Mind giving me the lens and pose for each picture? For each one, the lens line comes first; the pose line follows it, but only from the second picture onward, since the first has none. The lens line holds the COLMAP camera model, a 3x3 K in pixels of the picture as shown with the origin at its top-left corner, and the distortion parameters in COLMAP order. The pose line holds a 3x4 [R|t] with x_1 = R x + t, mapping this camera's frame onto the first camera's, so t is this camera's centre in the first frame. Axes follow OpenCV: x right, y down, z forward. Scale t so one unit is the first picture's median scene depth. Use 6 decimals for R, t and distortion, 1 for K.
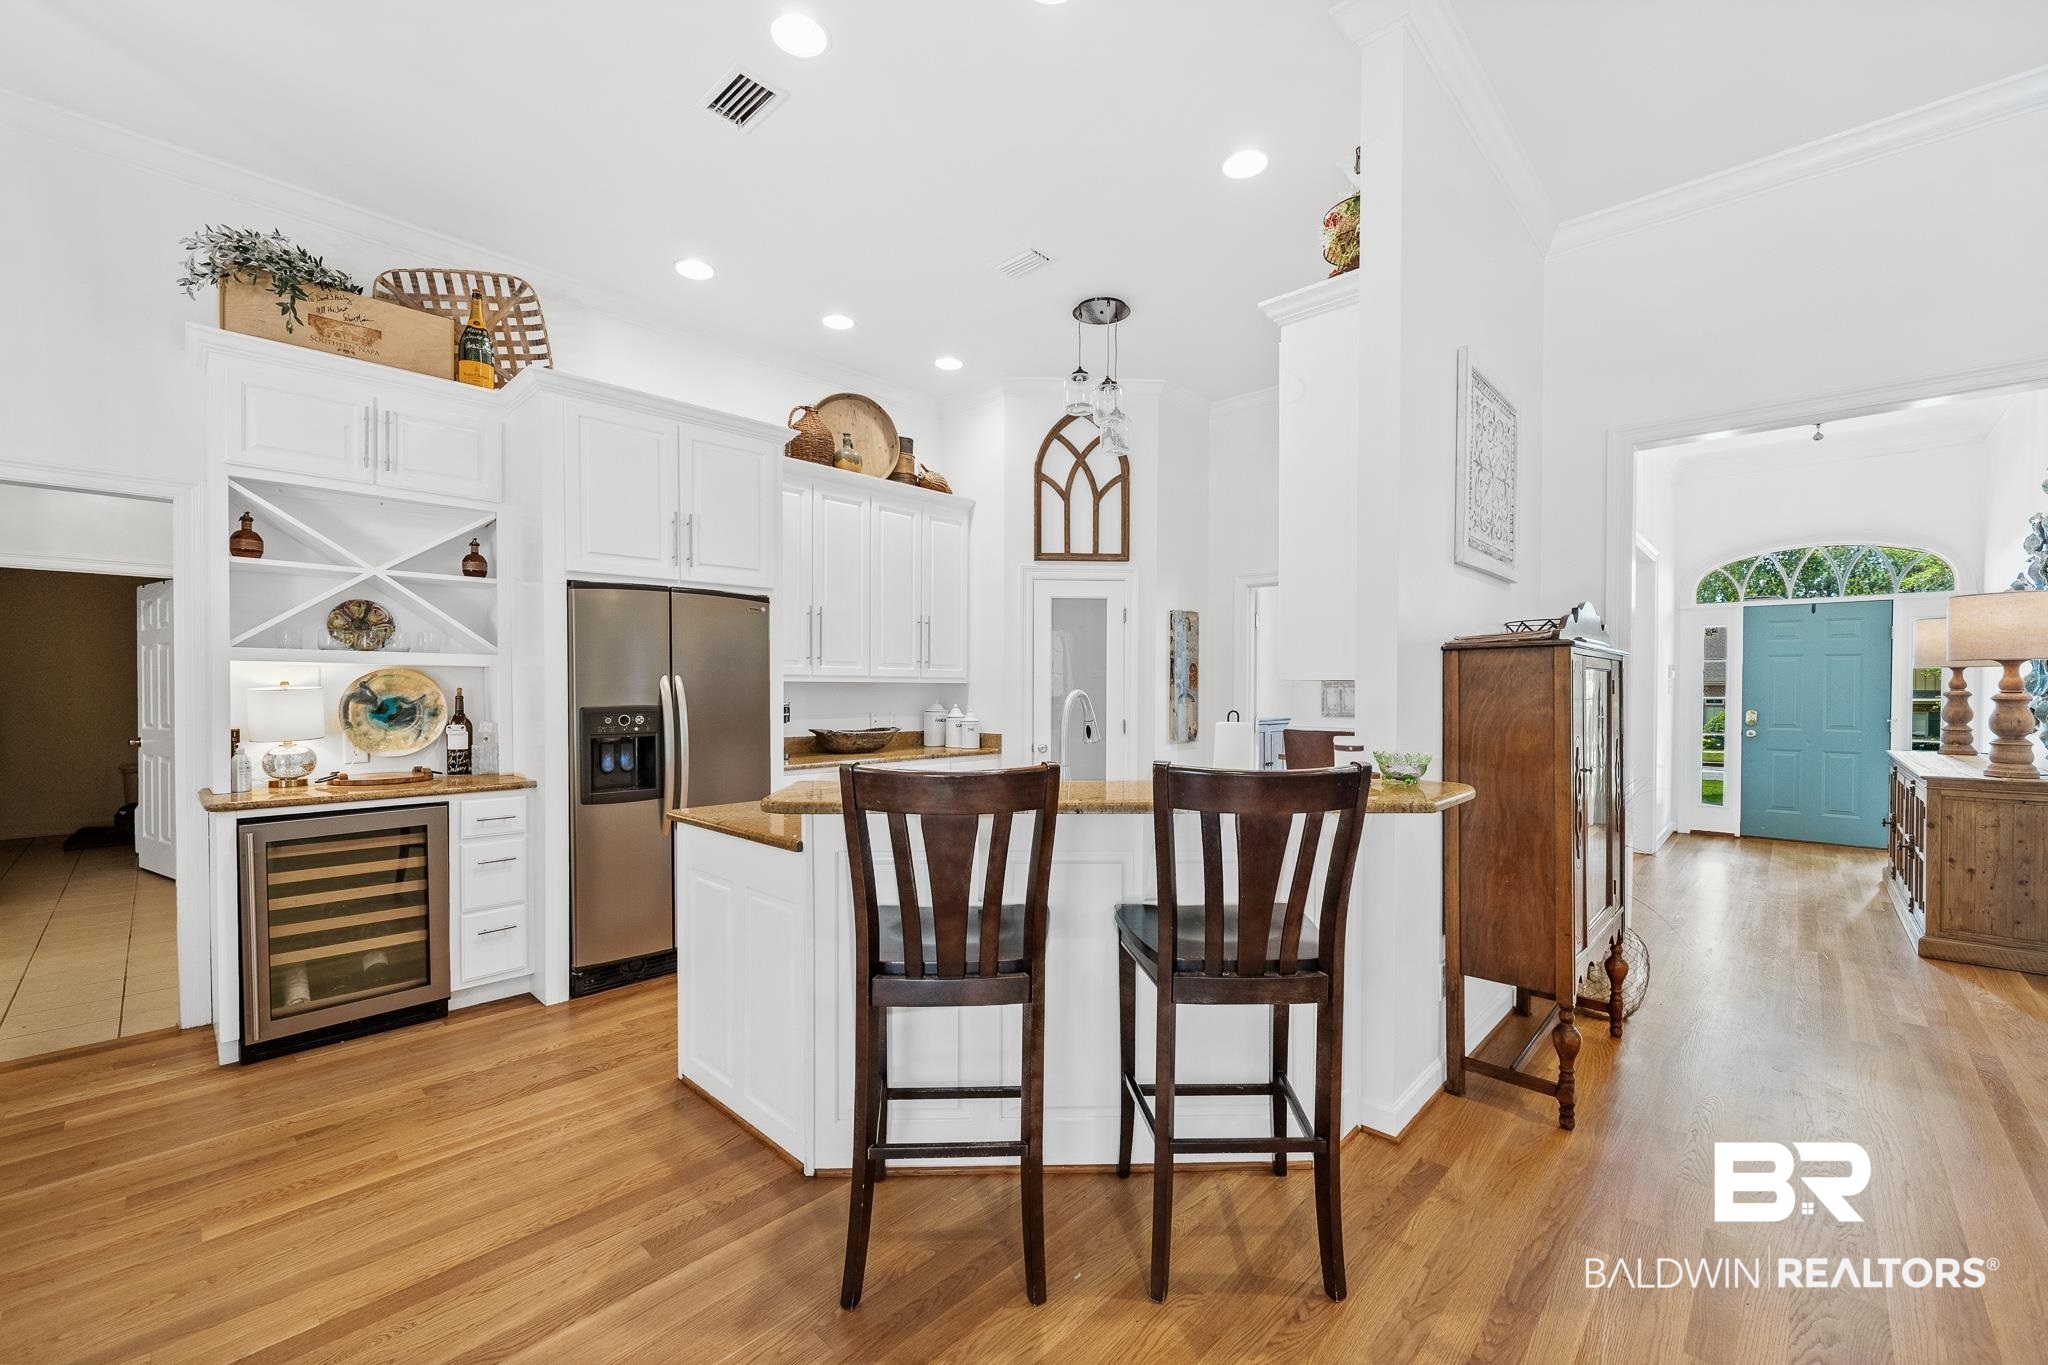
lens RADIAL K [[814.9, 0, 1015.7], [0, 814.9, 695.8], [0, 0, 1]] dist [-0.001061, -0.000299]
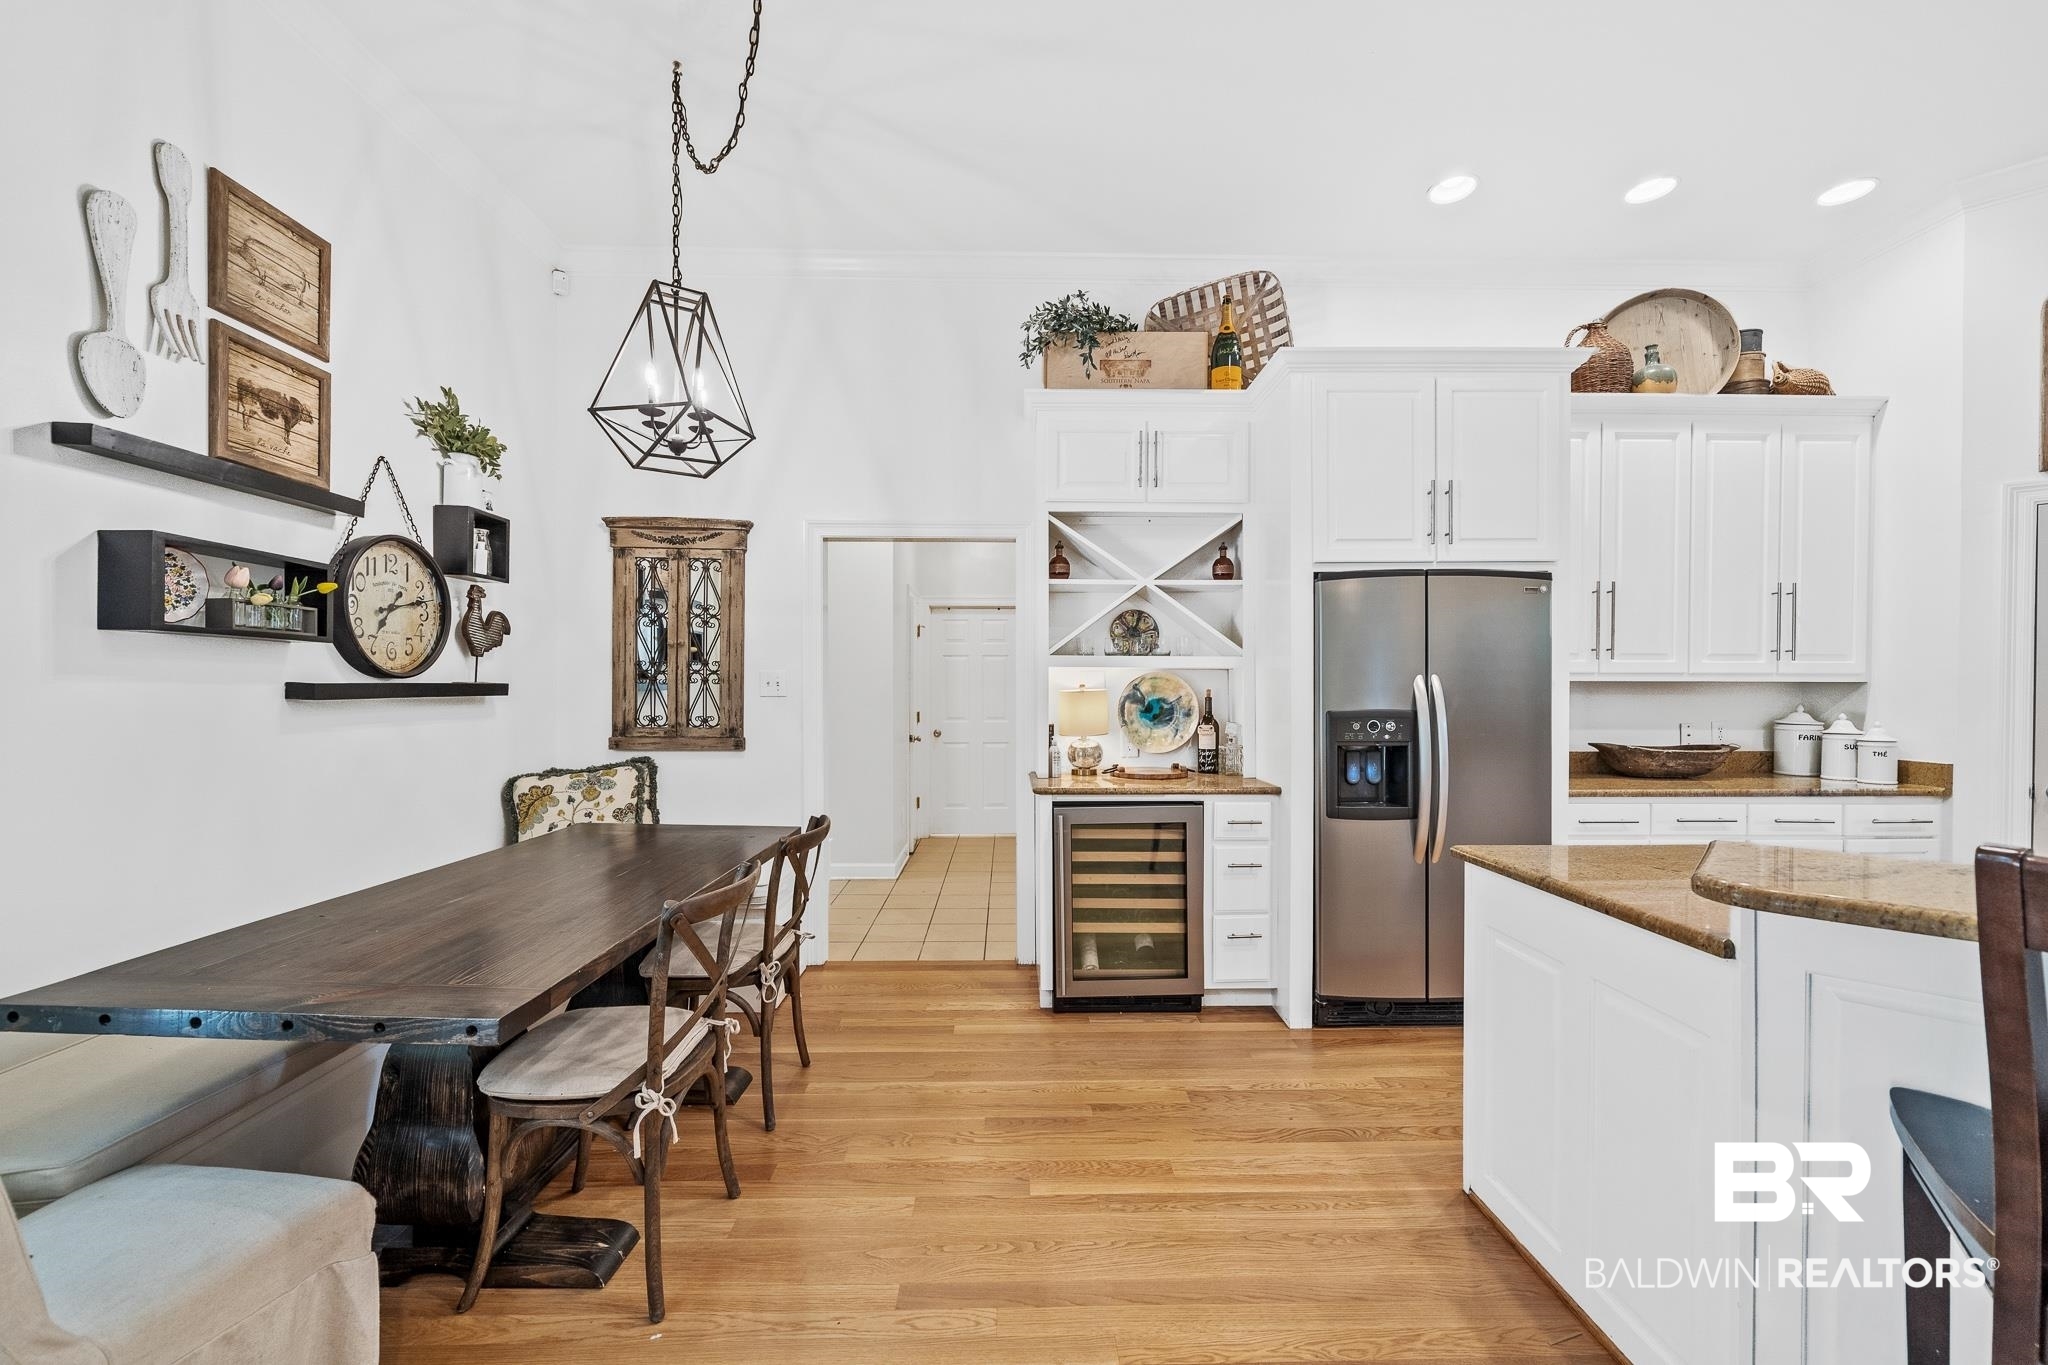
lens RADIAL K [[814.9, 0, 1033.1], [0, 814.9, 691.2], [0, 0, 1]] dist [-0.001061, -0.000299]
pose [[0.710897, 0.001979, -0.703293, -0.116346], [-0.006357, 0.999973, -0.003611, -0.002207], [0.703267, 0.007038, 0.710891, 0.111006]]
